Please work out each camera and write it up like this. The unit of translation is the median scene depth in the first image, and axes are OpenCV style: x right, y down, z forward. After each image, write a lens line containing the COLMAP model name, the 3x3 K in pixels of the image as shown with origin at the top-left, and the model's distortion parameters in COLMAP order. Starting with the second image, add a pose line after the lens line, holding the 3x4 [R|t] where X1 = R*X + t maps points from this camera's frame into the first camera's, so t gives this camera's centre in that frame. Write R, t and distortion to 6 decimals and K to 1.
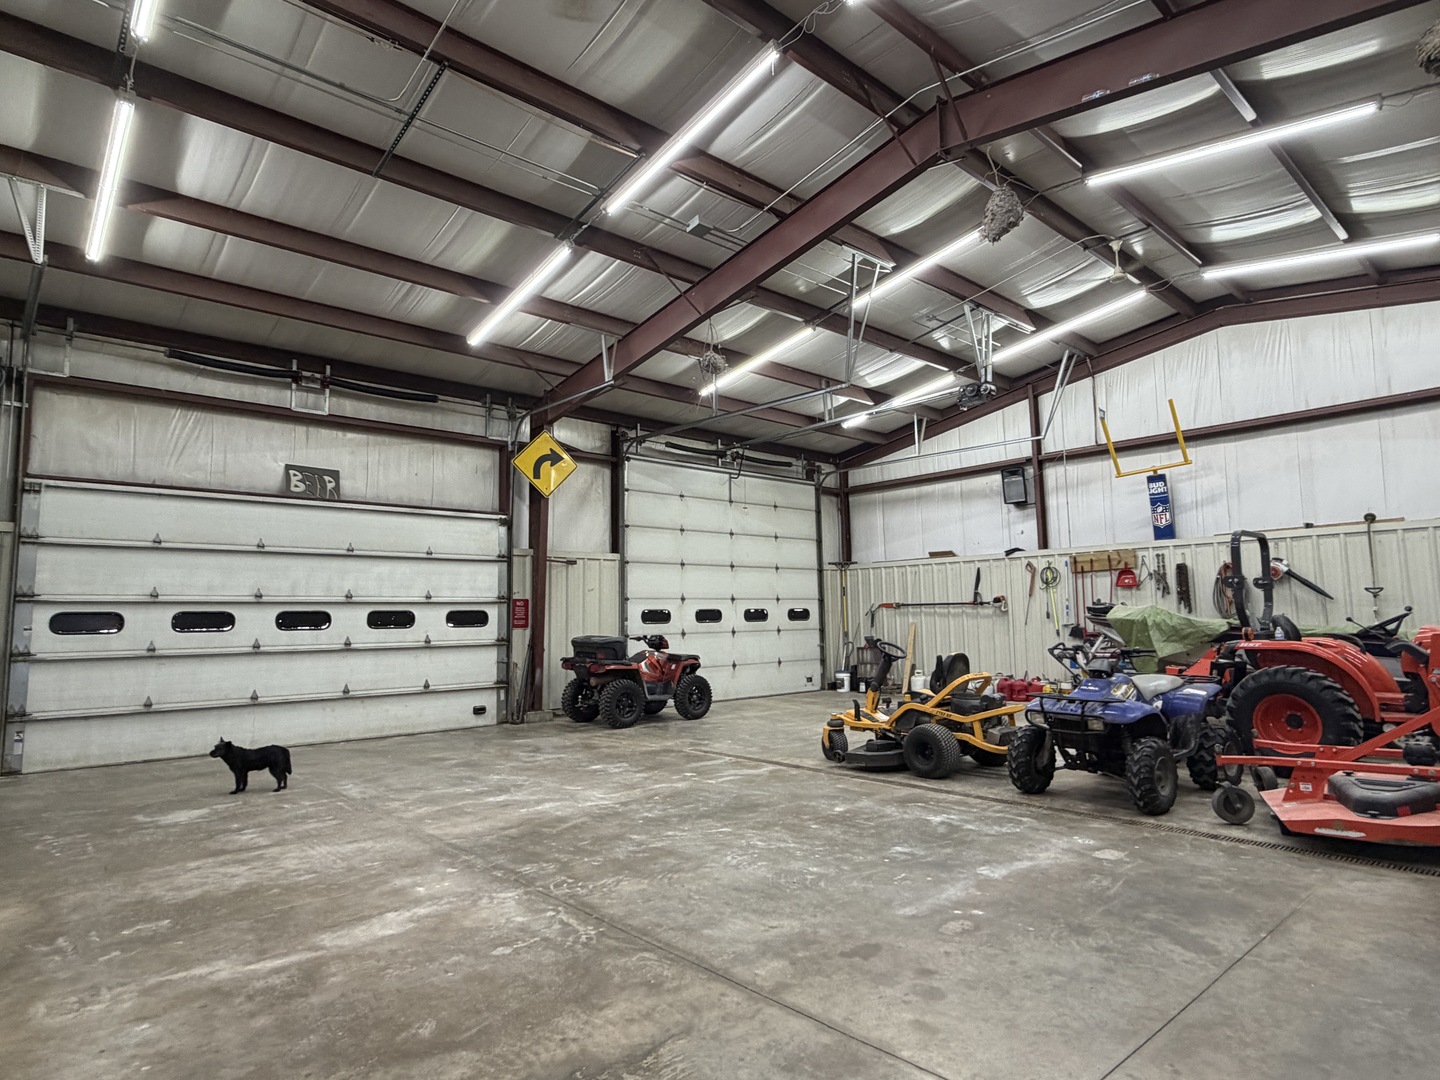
lens RADIAL K [[813.9, 0, 718.8], [0, 813.9, 542.9], [0, 0, 1]] dist [-0.004241, 0.003034]
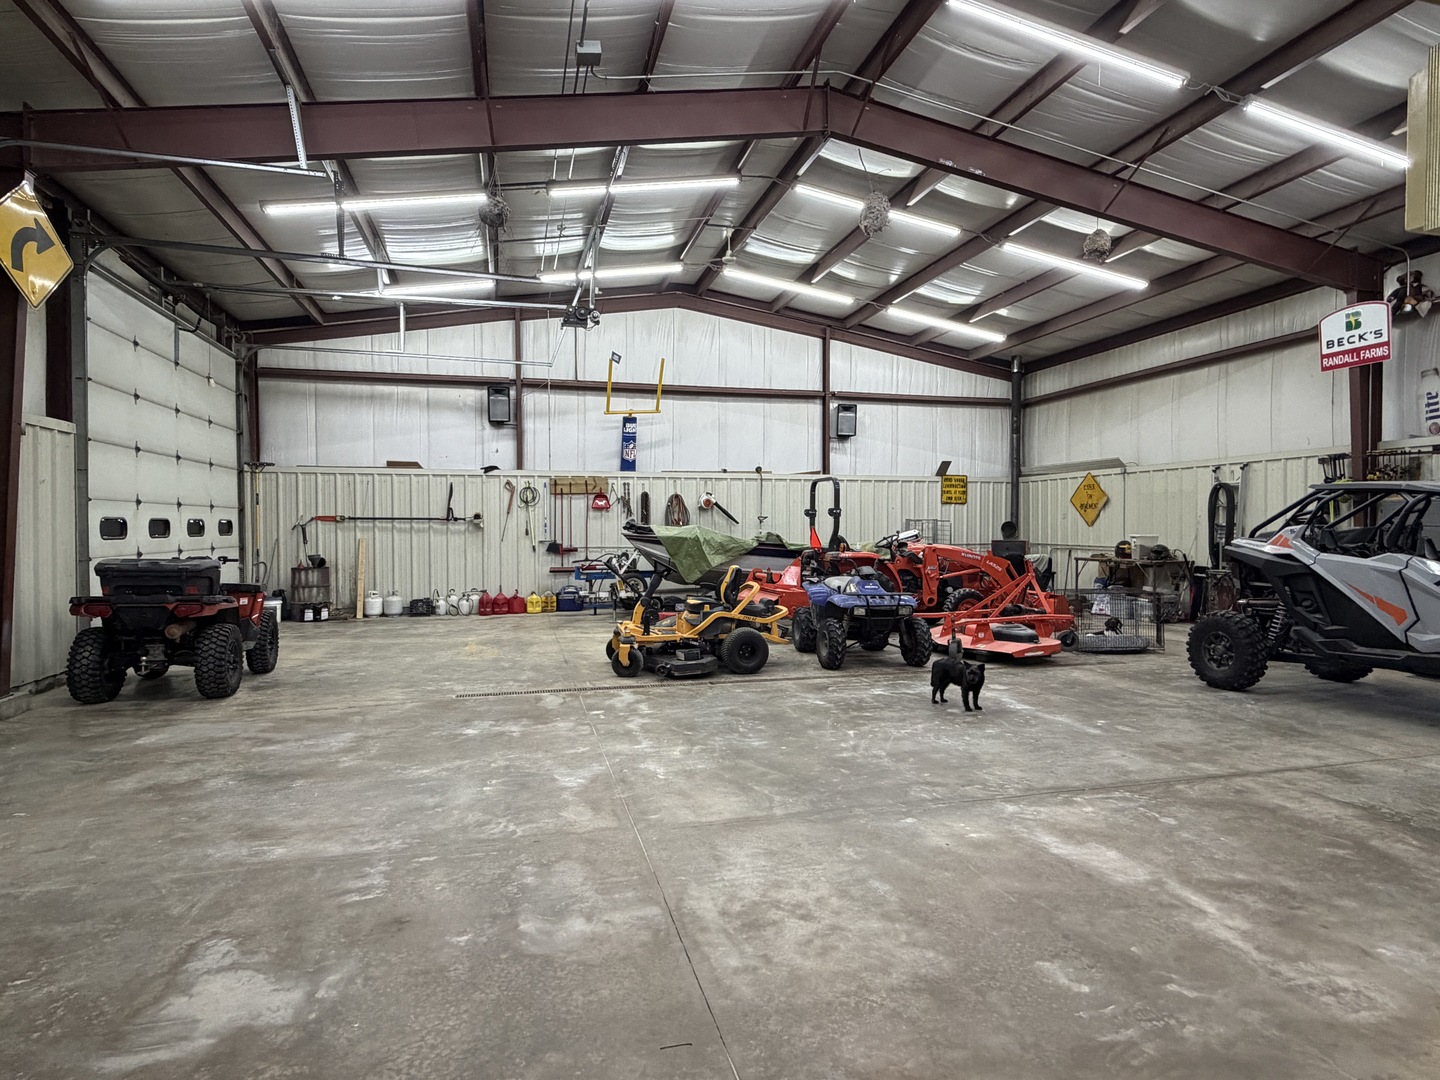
lens RADIAL K [[813.9, 0, 722.5], [0, 813.9, 542.4], [0, 0, 1]] dist [-0.004241, 0.003034]
pose [[0.458397, -0.001186, 0.888747, -0.424485], [-0.089609, 0.994842, 0.047546, 0.028629], [-0.884218, -0.101434, 0.455926, 0.285639]]
